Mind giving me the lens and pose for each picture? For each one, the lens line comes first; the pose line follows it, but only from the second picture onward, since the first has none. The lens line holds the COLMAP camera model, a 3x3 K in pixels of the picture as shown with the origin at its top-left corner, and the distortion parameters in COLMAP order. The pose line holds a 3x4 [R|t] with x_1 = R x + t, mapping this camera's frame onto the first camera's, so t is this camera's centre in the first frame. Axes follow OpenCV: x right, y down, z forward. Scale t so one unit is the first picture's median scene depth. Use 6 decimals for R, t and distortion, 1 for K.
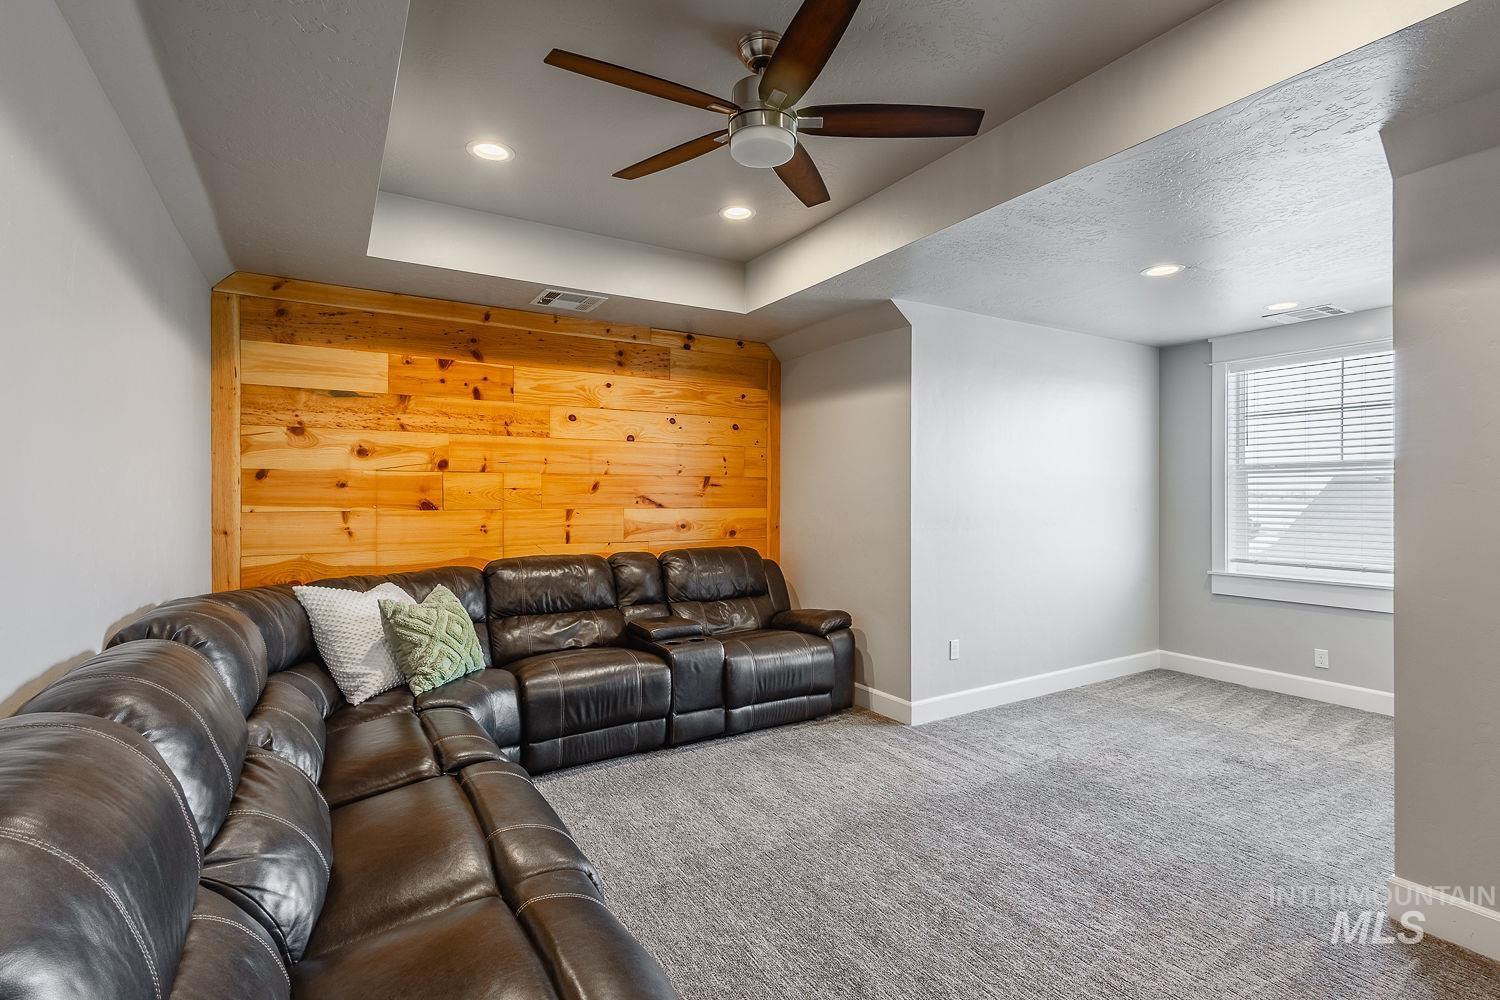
lens RADIAL K [[687.5, 0, 748.1], [0, 687.5, 499.0], [0, 0, 1]] dist [0.005589, 0.000242]
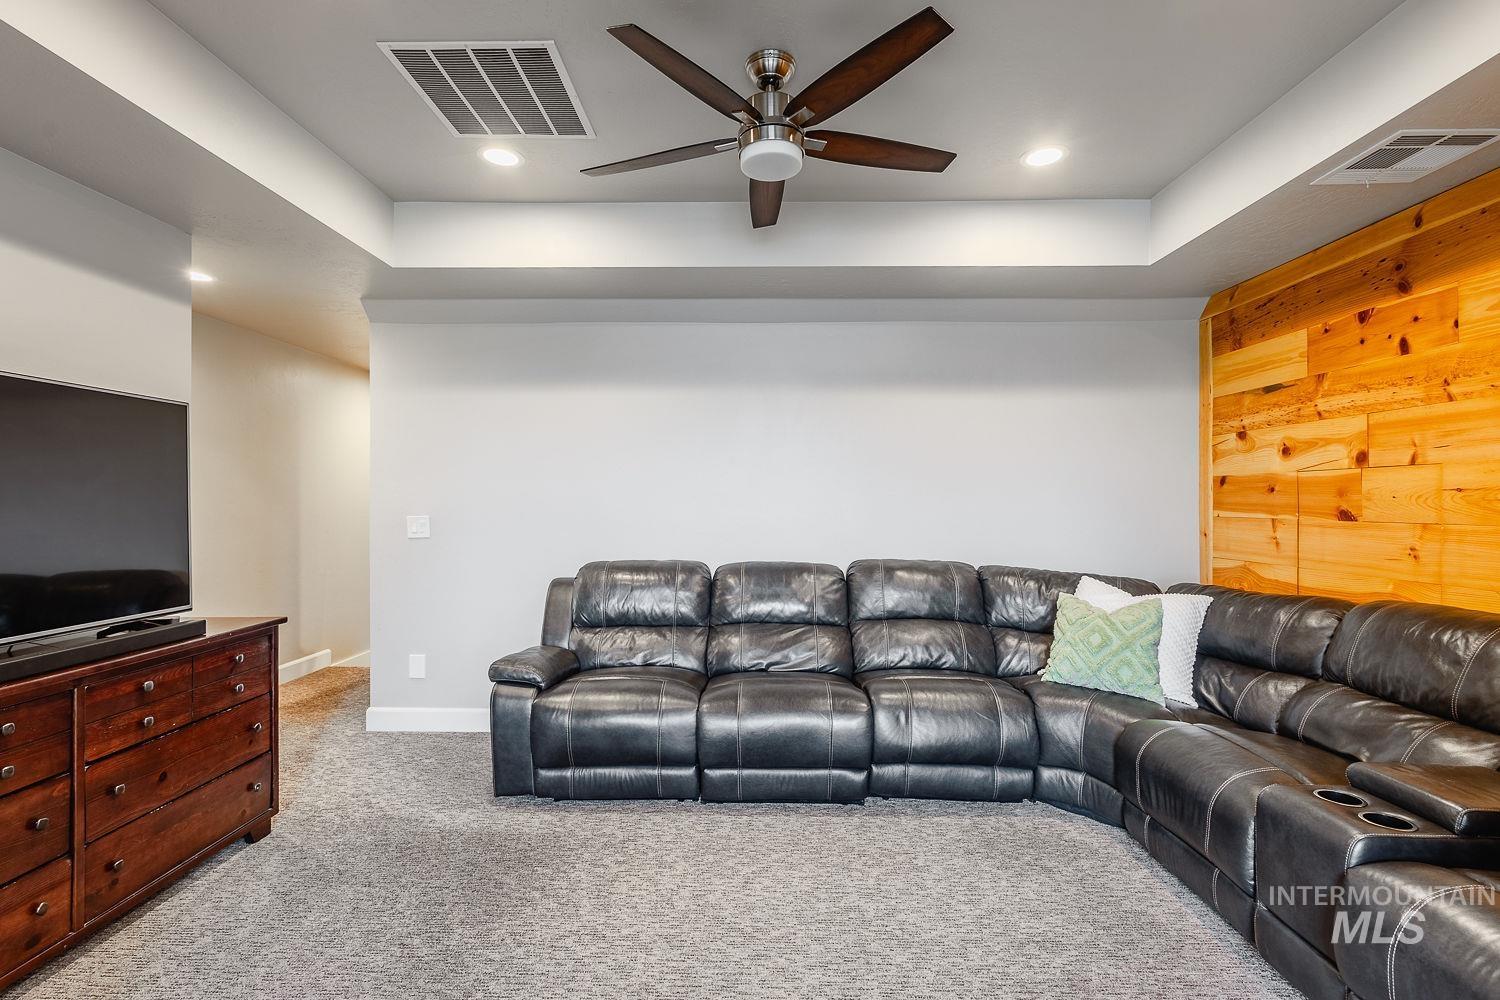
lens RADIAL K [[687.5, 0, 749.0], [0, 687.5, 500.0], [0, 0, 1]] dist [0.005589, 0.000242]
pose [[-0.523568, 0.000328, -0.851984, 0.523353], [-0.003568, 0.999990, 0.002577, -0.006253], [0.851977, 0.004389, -0.523562, 0.865042]]
